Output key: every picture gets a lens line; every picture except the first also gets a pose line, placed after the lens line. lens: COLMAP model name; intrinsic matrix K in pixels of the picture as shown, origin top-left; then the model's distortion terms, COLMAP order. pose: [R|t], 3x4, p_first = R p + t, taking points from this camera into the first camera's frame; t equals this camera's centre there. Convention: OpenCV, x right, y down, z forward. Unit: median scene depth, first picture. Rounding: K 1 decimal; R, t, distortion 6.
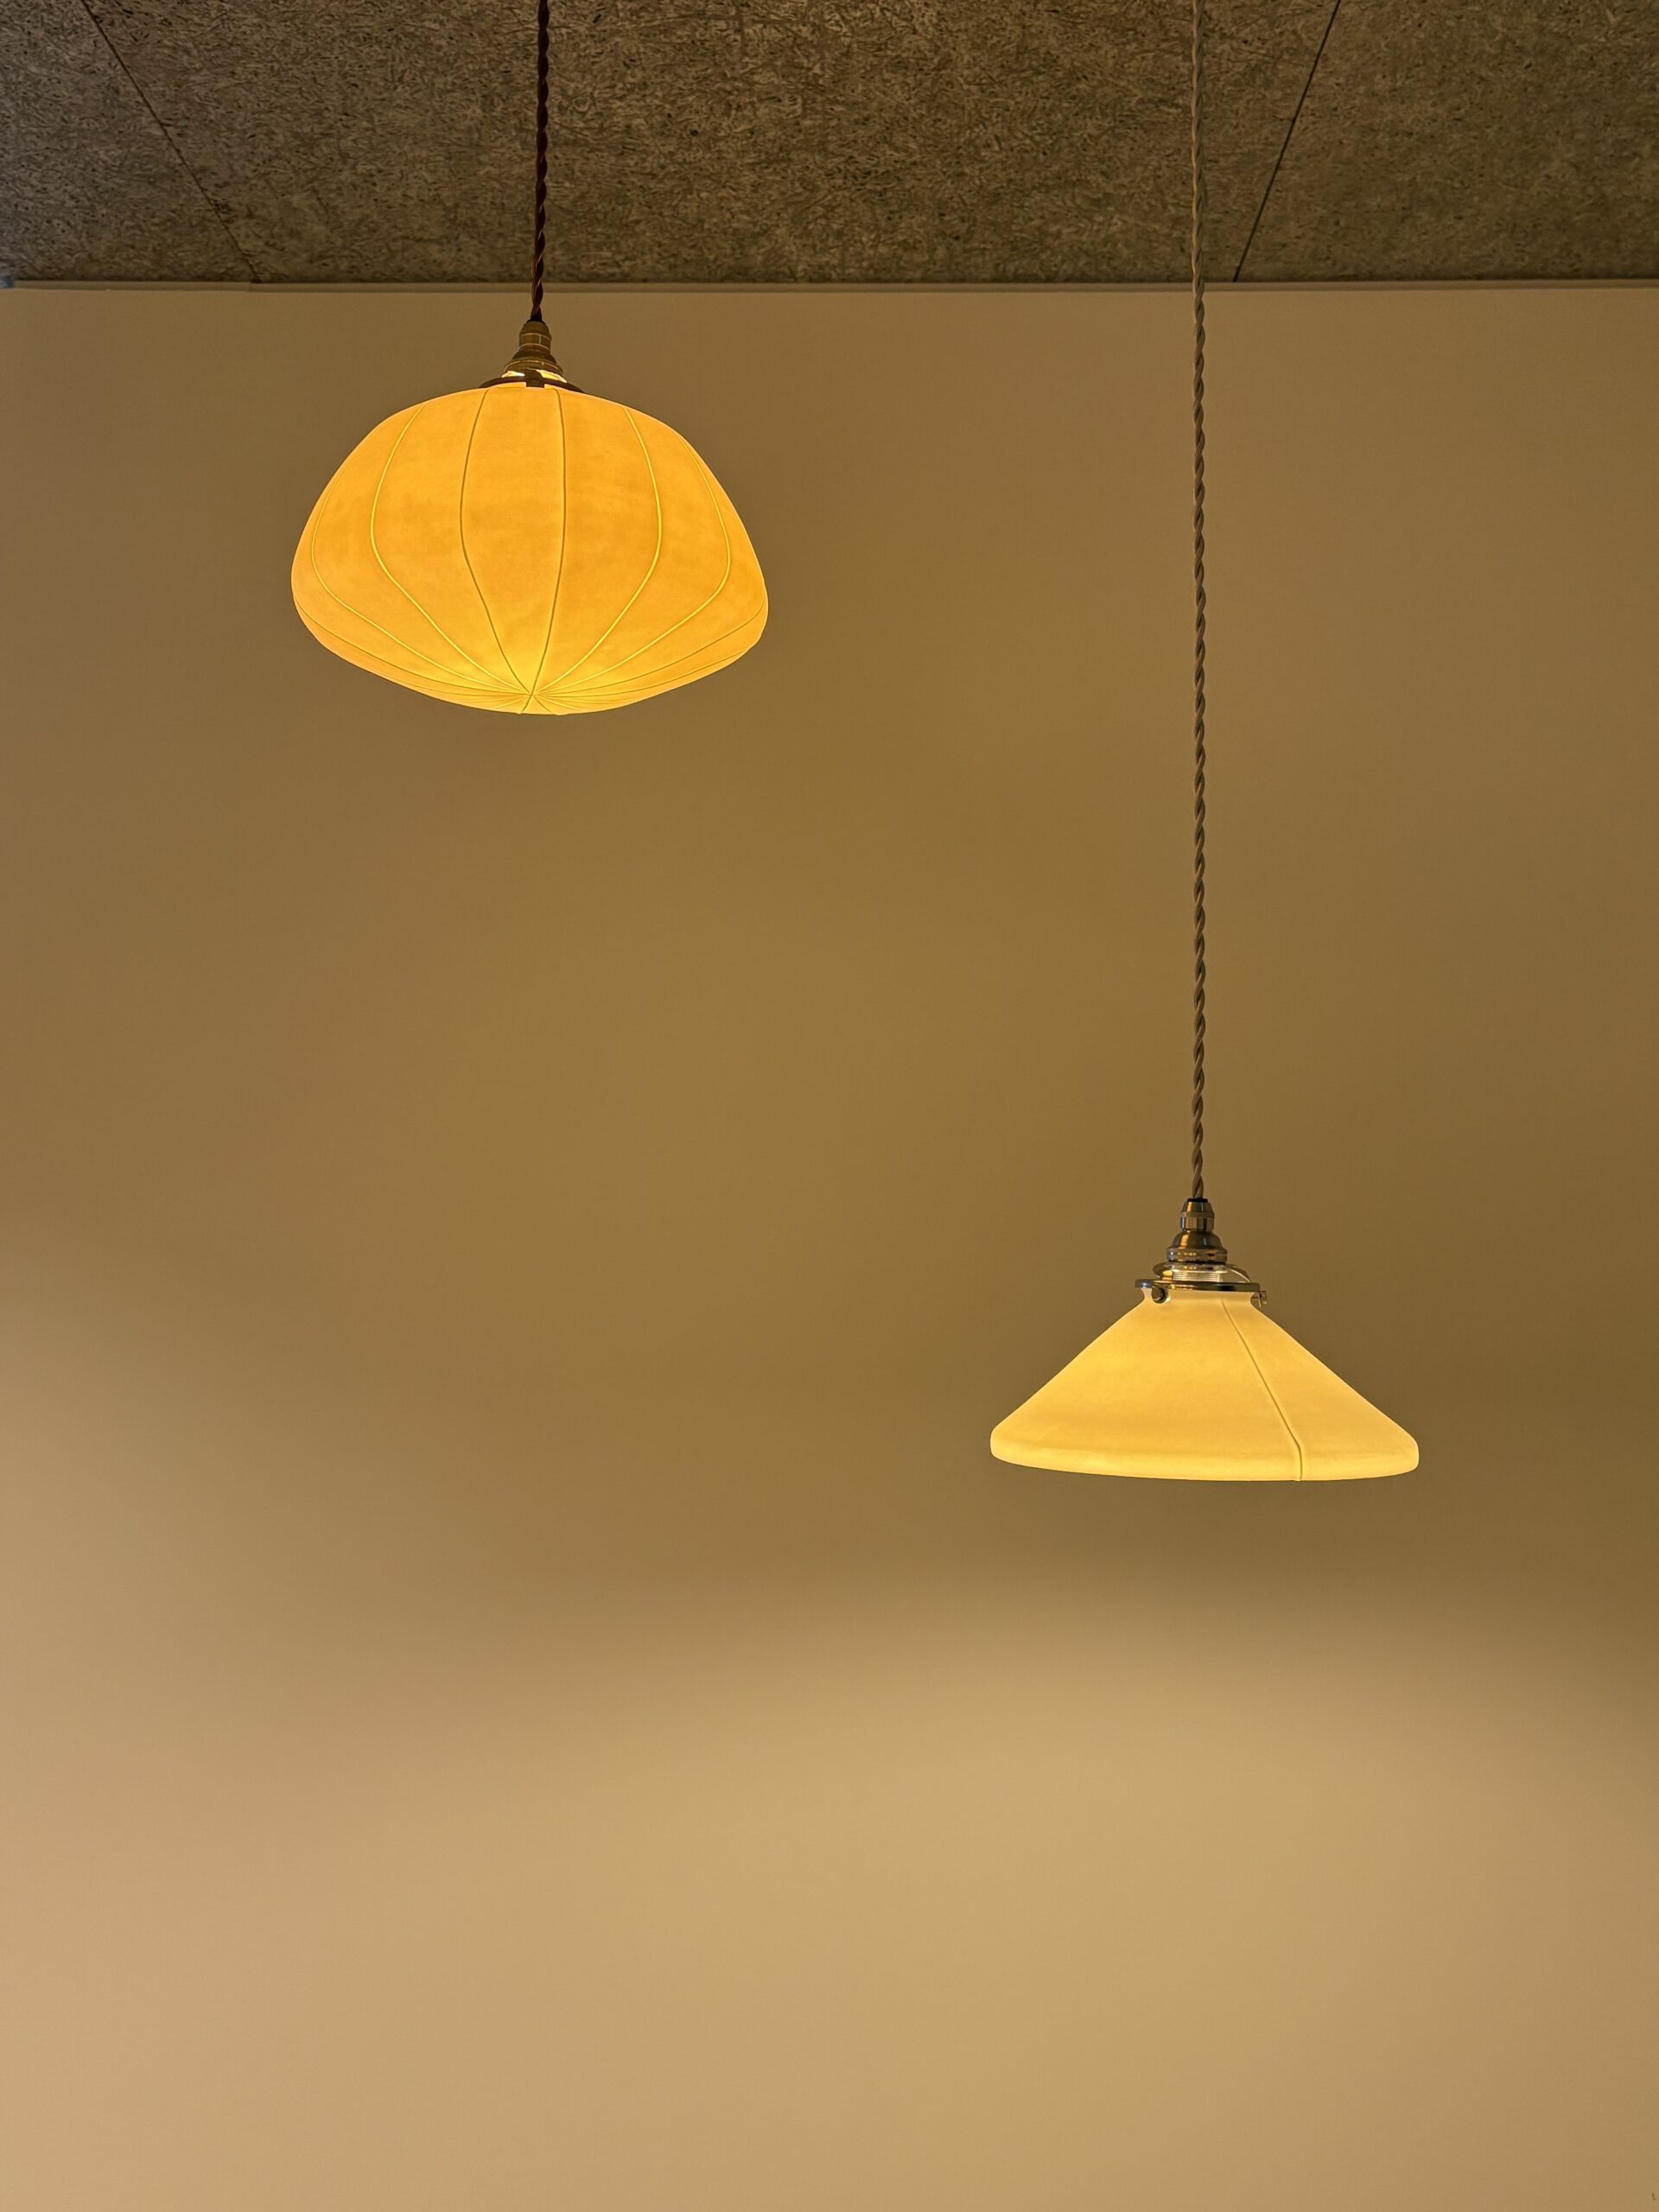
lens RADIAL K [[2030.0, 0, 829.5], [0, 2030.0, 1106.0], [0, 0, 1]] dist [0.008897, 0.015316]
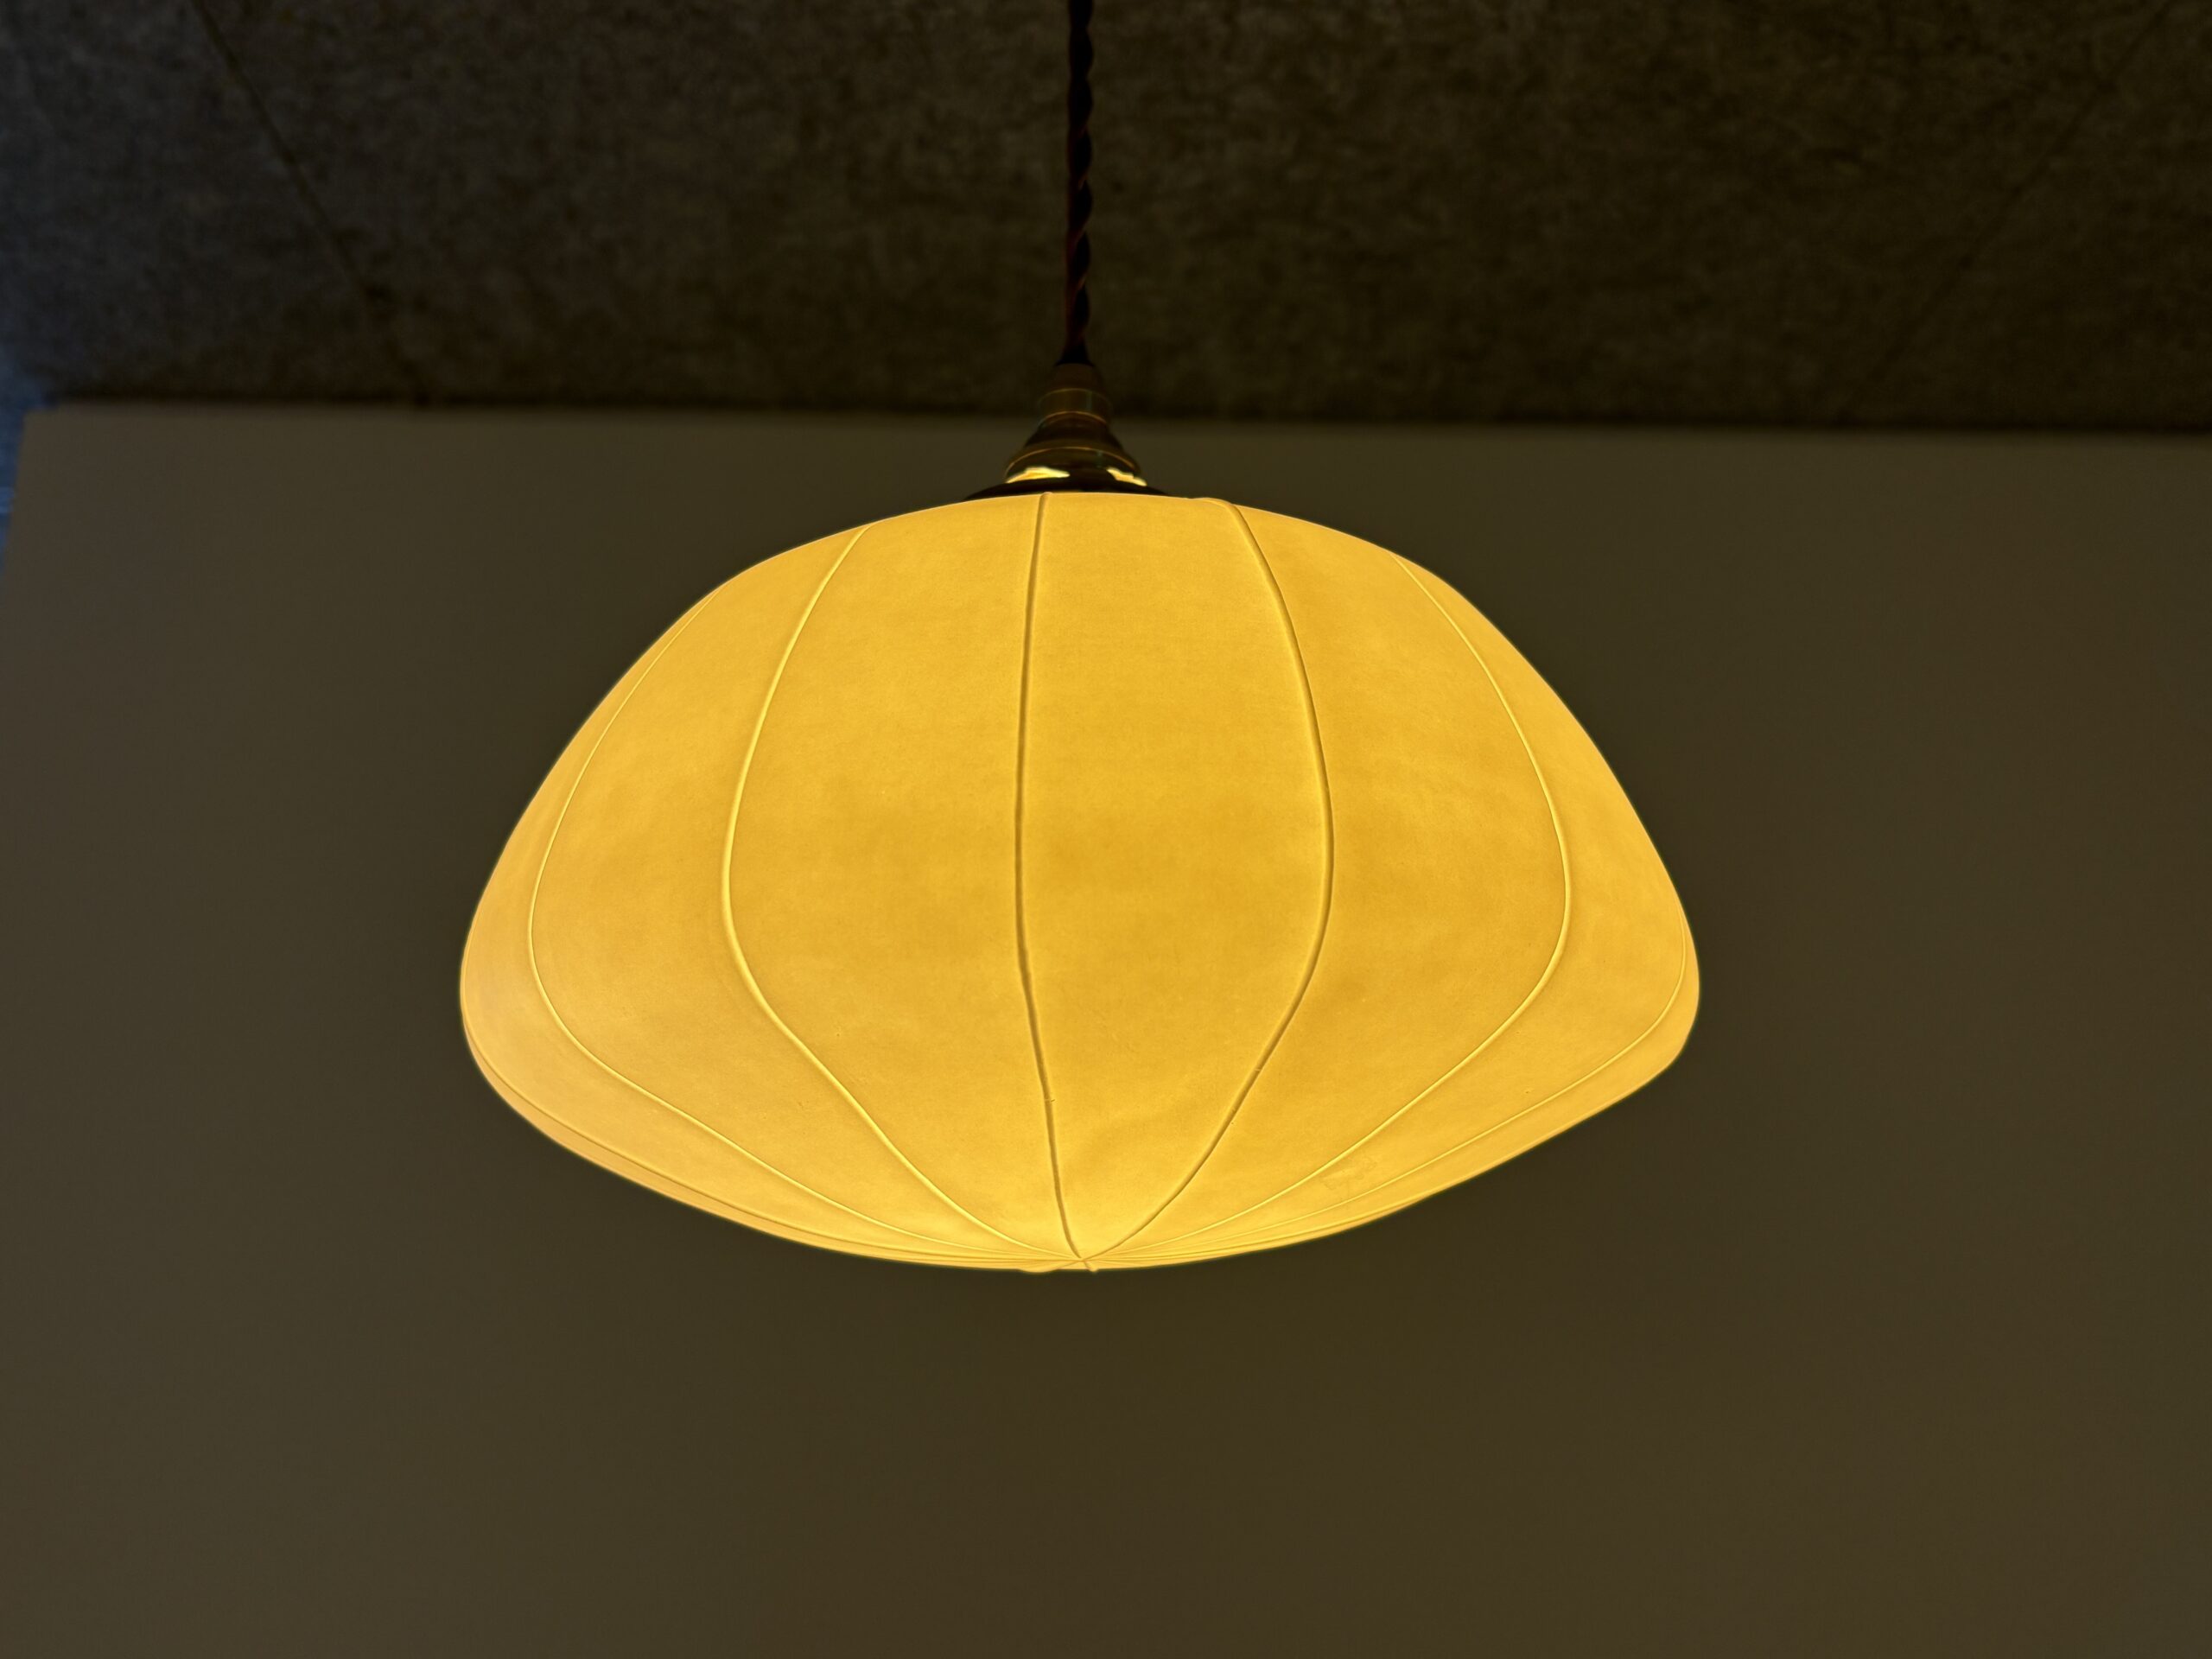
lens RADIAL K [[2048.9, 0, 1131.6], [0, 2048.9, 831.3], [0, 0, 1]] dist [-0.043729, 0.108177]
pose [[0.997114, 0.004455, 0.075787, -0.113695], [0.012196, 0.975913, -0.217820, -0.134307], [-0.074932, 0.218116, 0.973042, 0.412872]]
